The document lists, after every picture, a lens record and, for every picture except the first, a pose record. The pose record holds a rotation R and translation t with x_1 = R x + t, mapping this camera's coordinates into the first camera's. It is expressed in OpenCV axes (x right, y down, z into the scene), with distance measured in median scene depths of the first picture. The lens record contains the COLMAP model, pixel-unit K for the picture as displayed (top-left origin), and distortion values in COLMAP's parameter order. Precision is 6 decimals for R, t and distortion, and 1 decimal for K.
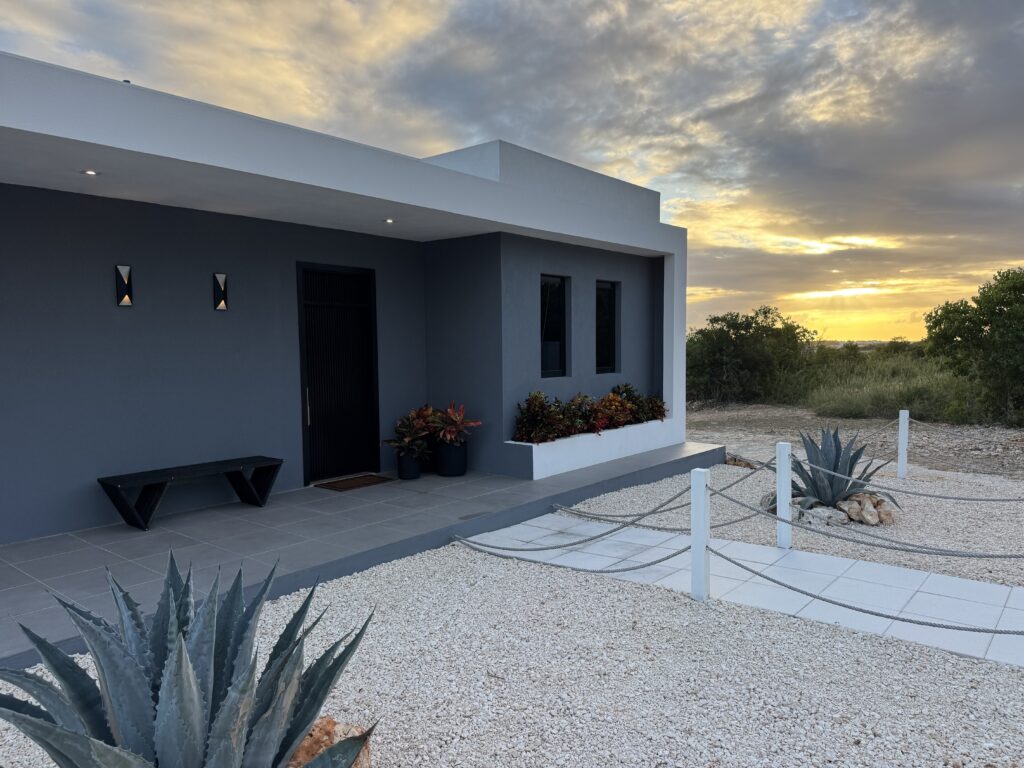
lens RADIAL K [[723.5, 0, 514.7], [0, 723.5, 408.3], [0, 0, 1]] dist [0.029123, -0.002768]
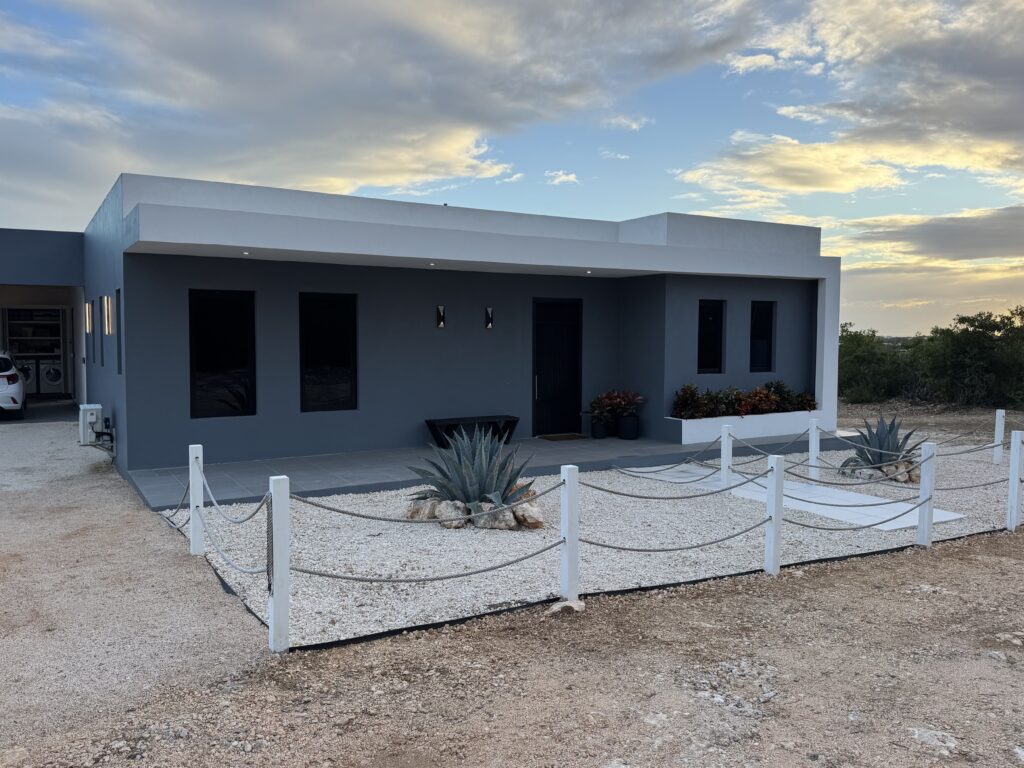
lens RADIAL K [[755.4, 0, 512.3], [0, 755.4, 383.3], [0, 0, 1]] dist [0.007973, 0.002091]
pose [[0.943238, 0.035331, -0.330232, 0.192285], [-0.043428, 0.998909, -0.017170, 0.017334], [0.329265, 0.030537, 0.943744, -0.526188]]
